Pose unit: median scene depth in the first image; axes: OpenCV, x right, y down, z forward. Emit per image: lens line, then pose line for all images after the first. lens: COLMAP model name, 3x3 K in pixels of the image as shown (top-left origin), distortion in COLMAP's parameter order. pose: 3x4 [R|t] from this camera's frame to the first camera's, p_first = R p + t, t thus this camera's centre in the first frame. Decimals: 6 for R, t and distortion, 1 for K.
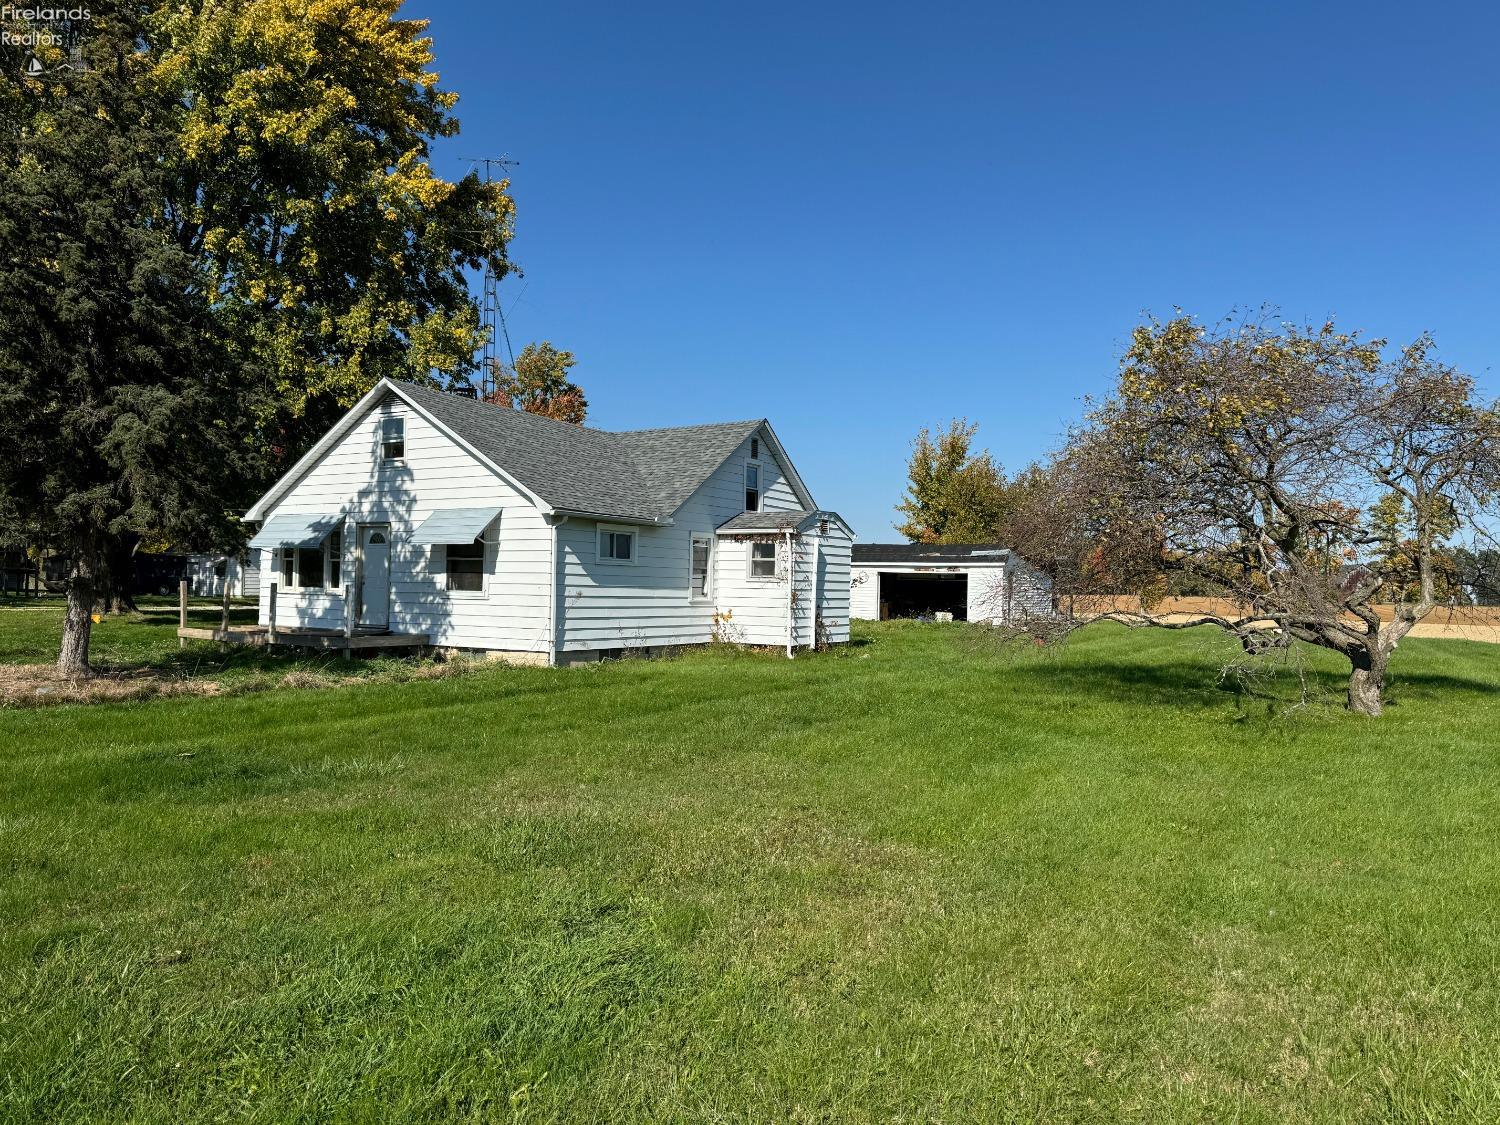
lens RADIAL K [[1037.0, 0, 794.8], [0, 1037.0, 584.3], [0, 0, 1]] dist [0.132345, -0.165615]
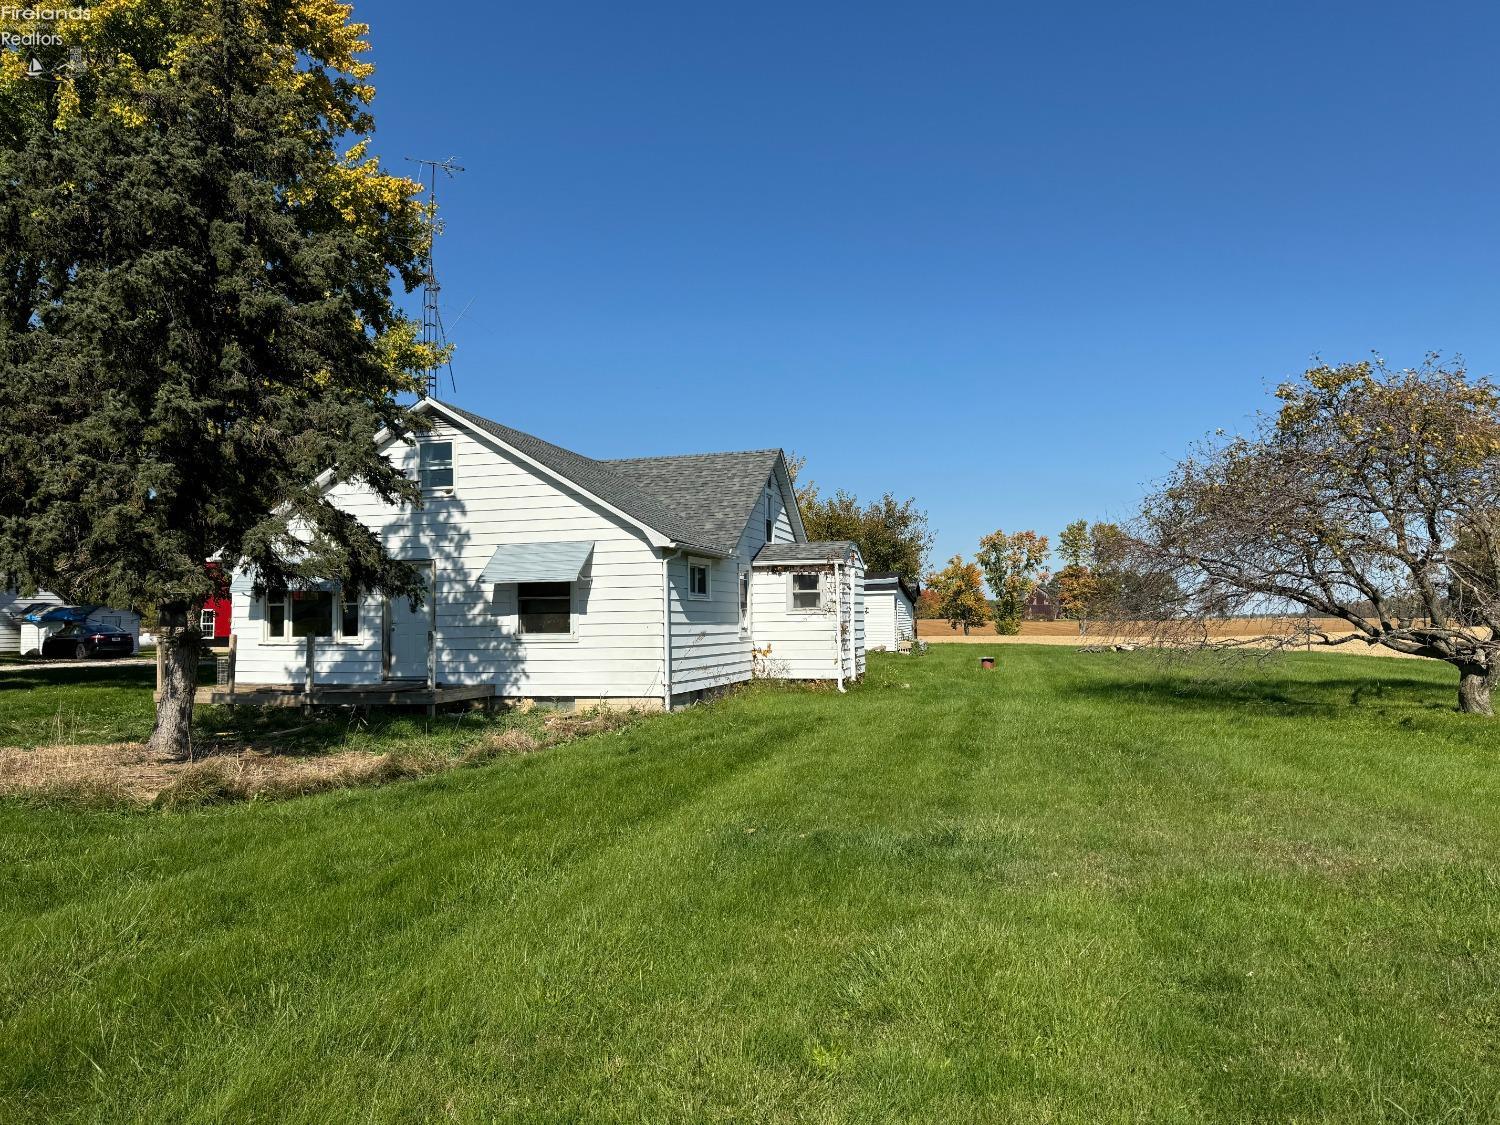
lens RADIAL K [[1037.0, 0, 794.8], [0, 1037.0, 584.3], [0, 0, 1]] dist [0.132345, -0.165615]
pose [[0.962148, -0.023872, 0.271481, -0.331742], [0.032301, 0.999124, -0.026623, -0.005293], [-0.270607, 0.034384, 0.962076, 0.070199]]
